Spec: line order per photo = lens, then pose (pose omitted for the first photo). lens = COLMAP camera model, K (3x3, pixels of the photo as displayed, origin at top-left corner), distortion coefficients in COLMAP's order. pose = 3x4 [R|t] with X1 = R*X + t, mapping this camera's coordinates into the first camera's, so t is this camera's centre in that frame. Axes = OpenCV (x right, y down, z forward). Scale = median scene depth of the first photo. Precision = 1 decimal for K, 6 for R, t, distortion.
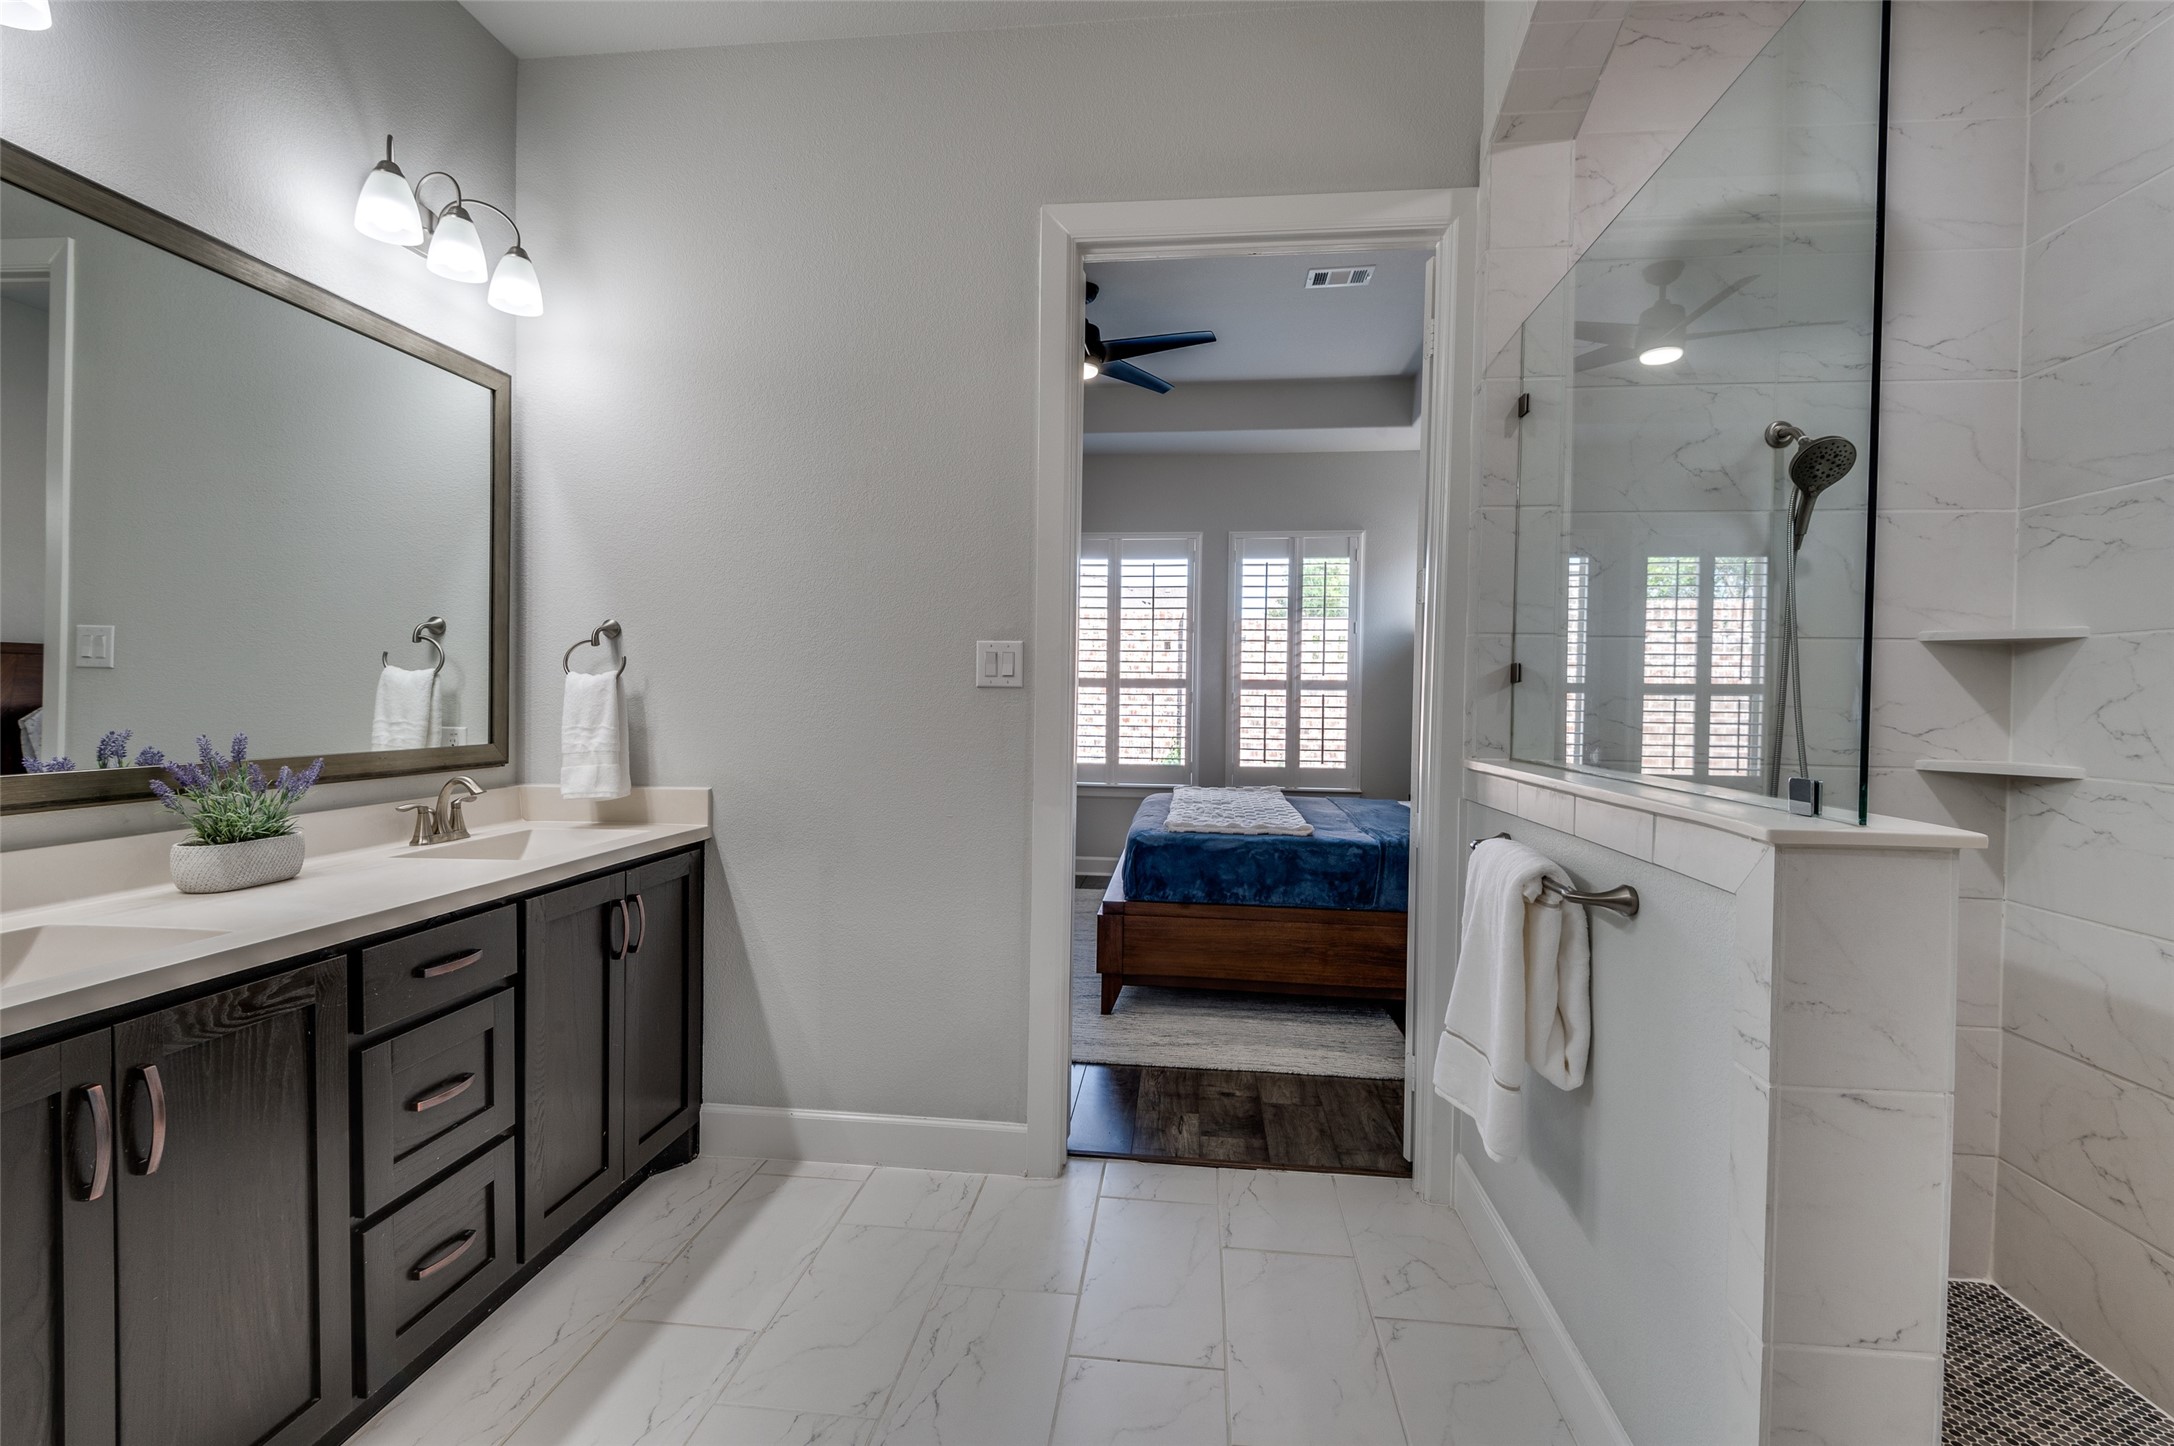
lens RADIAL K [[973.2, 0, 1085.6], [0, 973.2, 719.6], [0, 0, 1]] dist [0.019609, -0.004324]
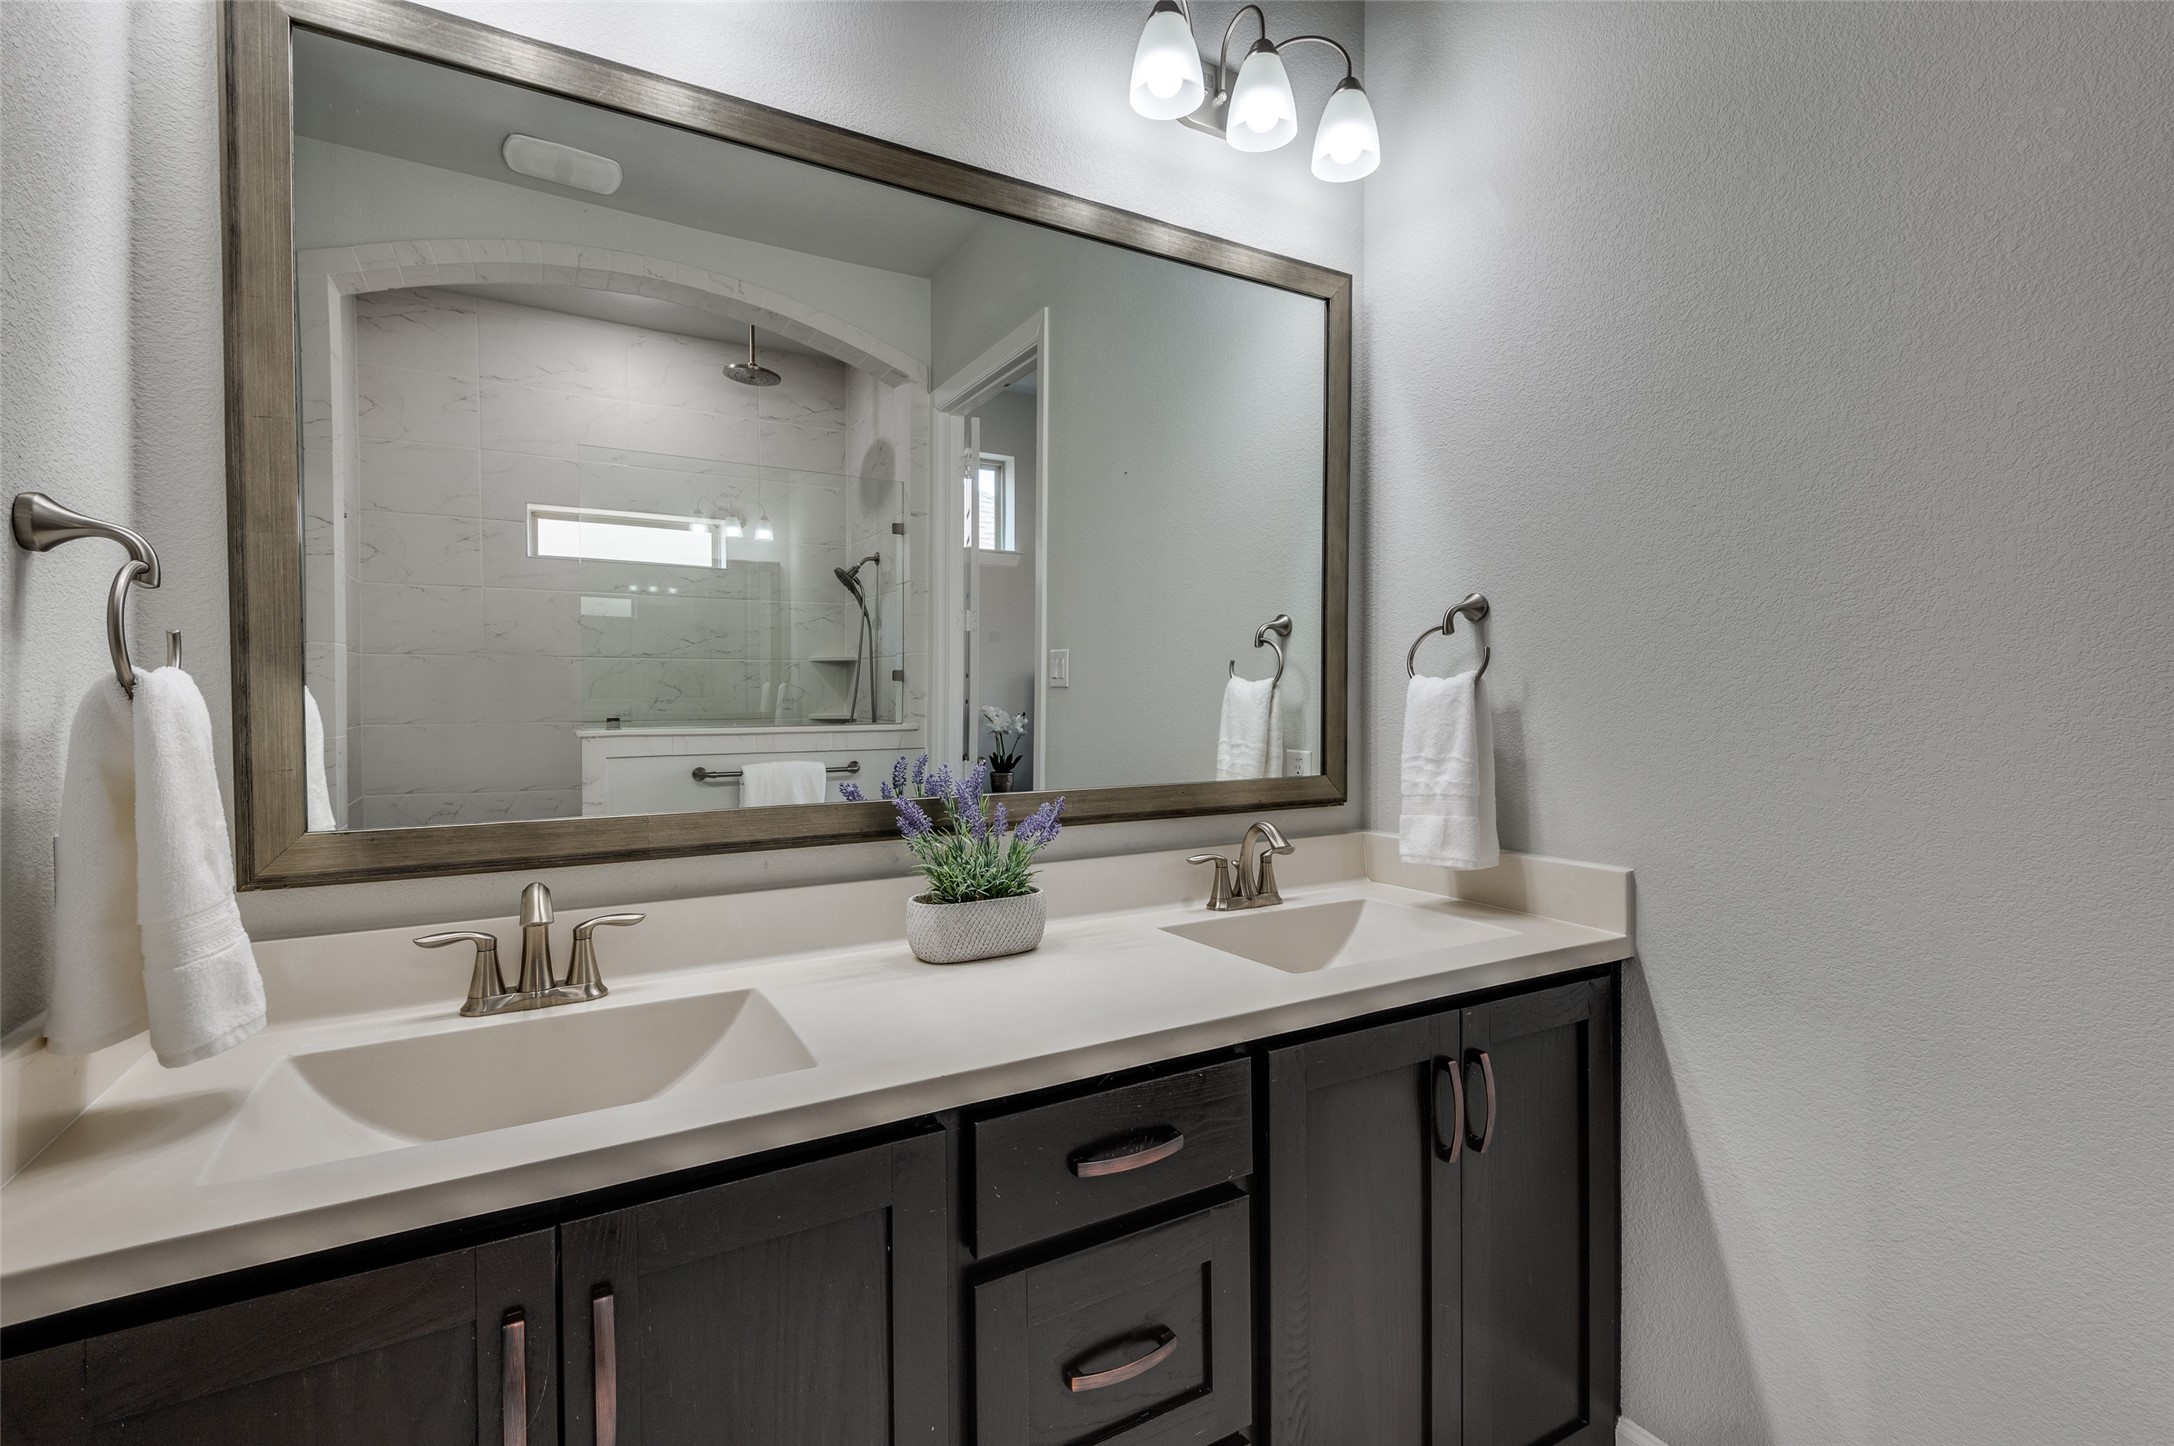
lens RADIAL K [[973.2, 0, 1089.5], [0, 973.2, 716.0], [0, 0, 1]] dist [0.019609, -0.004324]
pose [[0.592725, -0.004790, -0.805391, -0.116094], [-0.006920, 0.999915, -0.011040, -0.011388], [0.805375, 0.012117, 0.592642, 0.422045]]
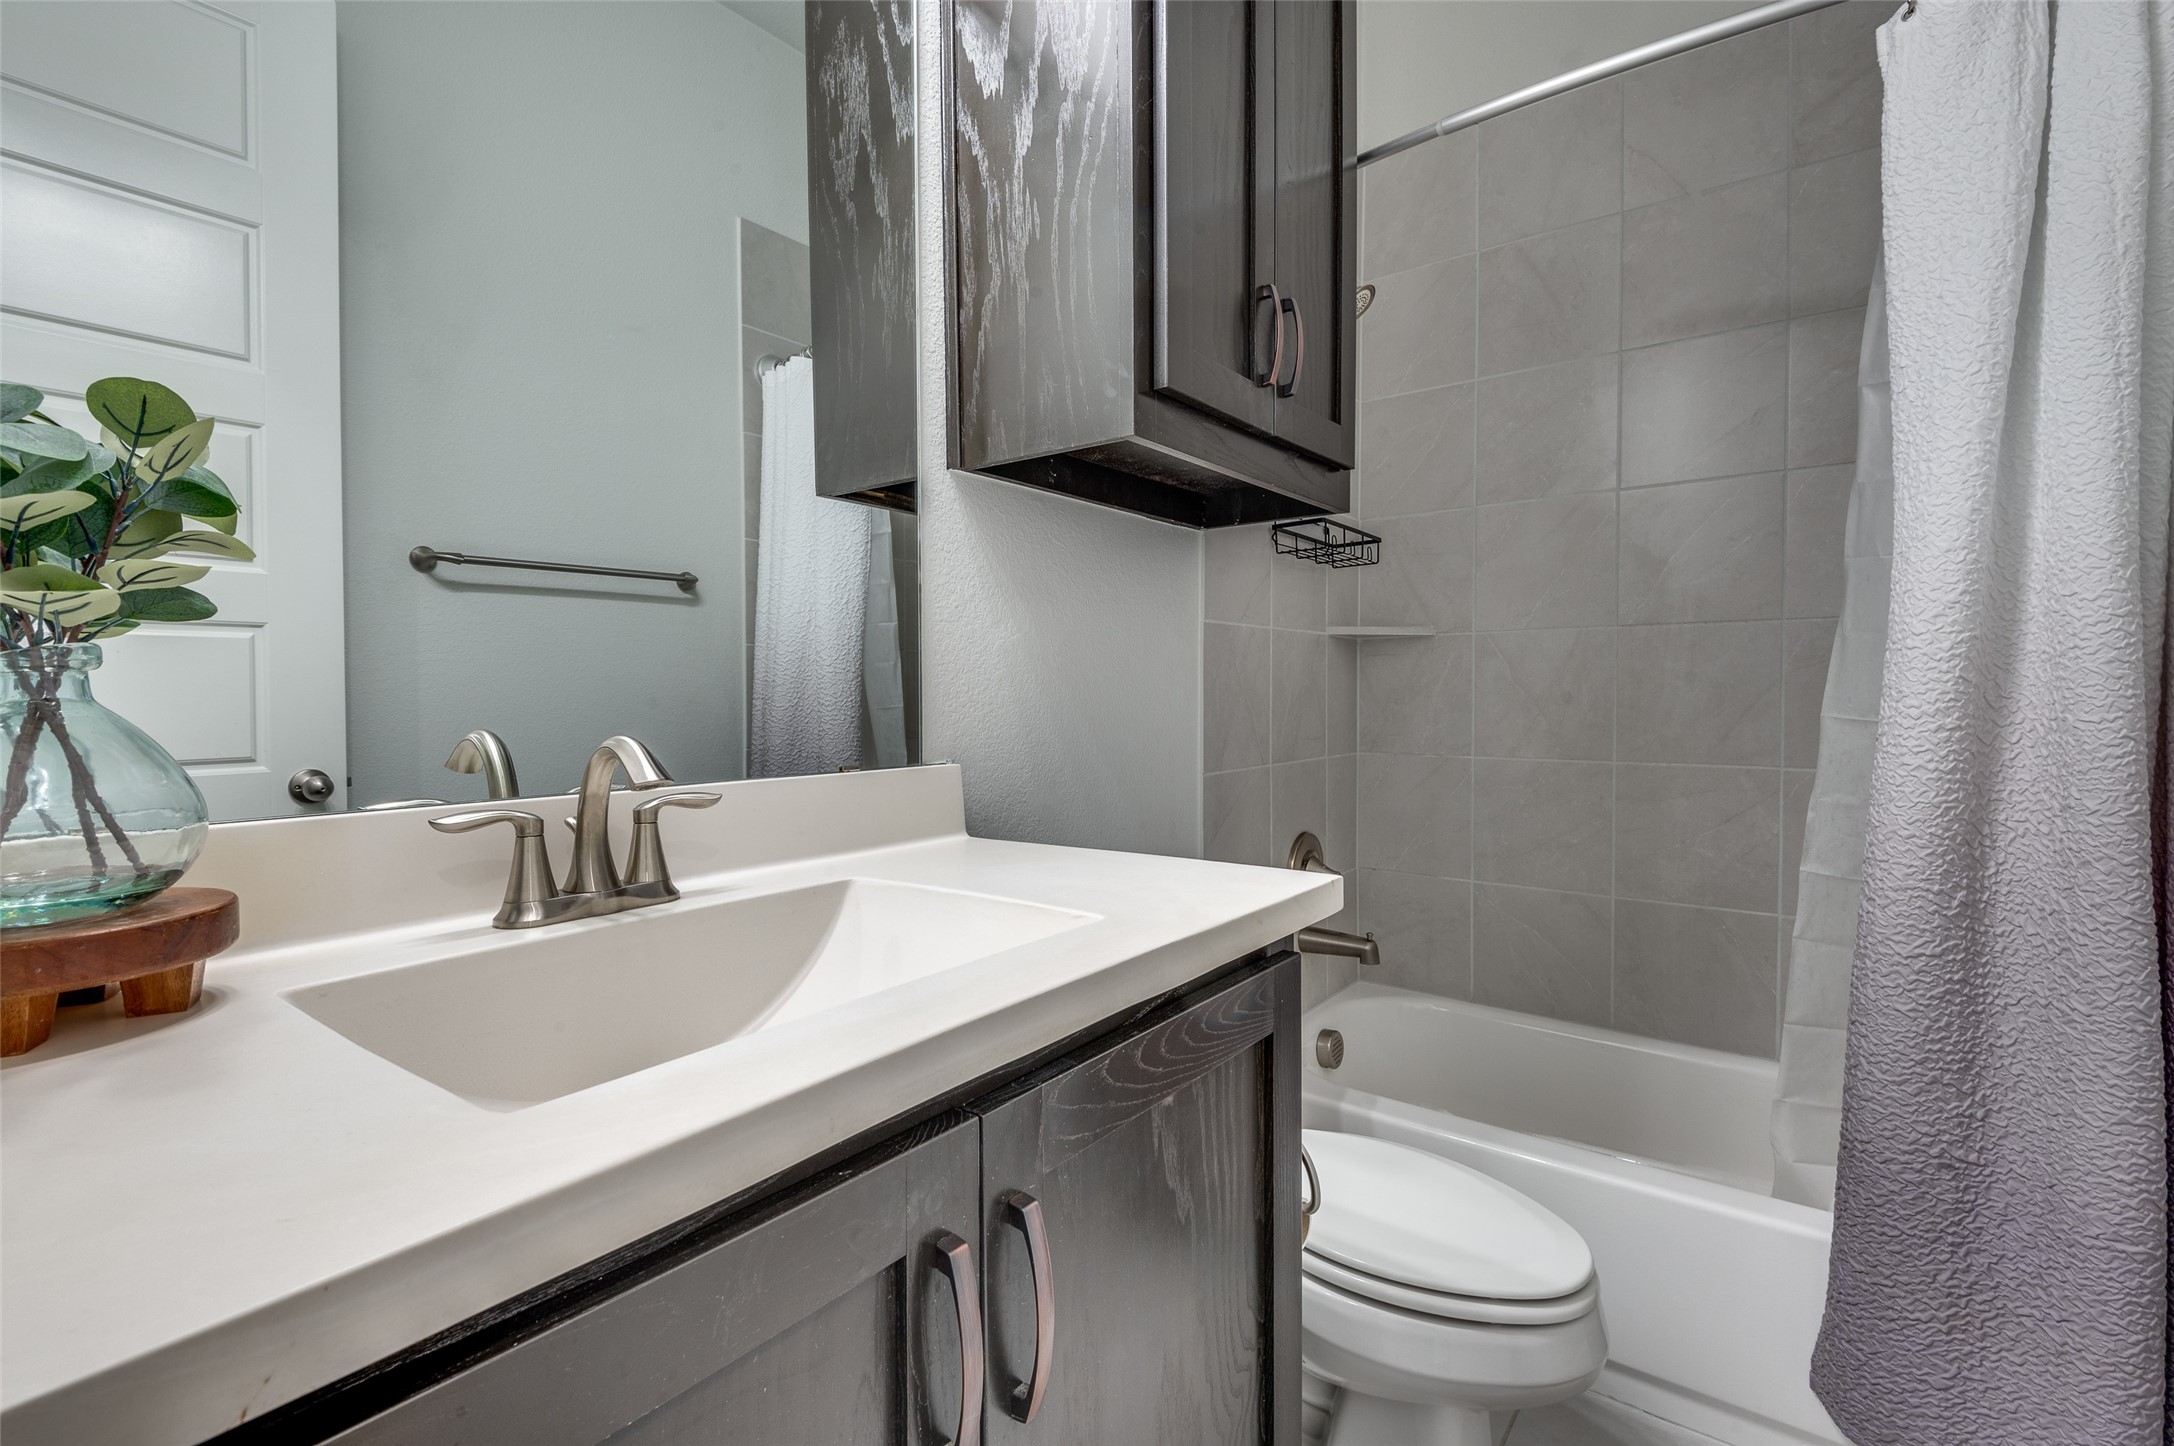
lens RADIAL K [[973.2, 0, 1092.9], [0, 973.2, 712.9], [0, 0, 1]] dist [0.019609, -0.004324]
pose [[0.867185, 0.000315, -0.497987, -0.284070], [0.001803, 0.999991, 0.003773, 0.043252], [0.497984, -0.004170, 0.867176, 0.709490]]
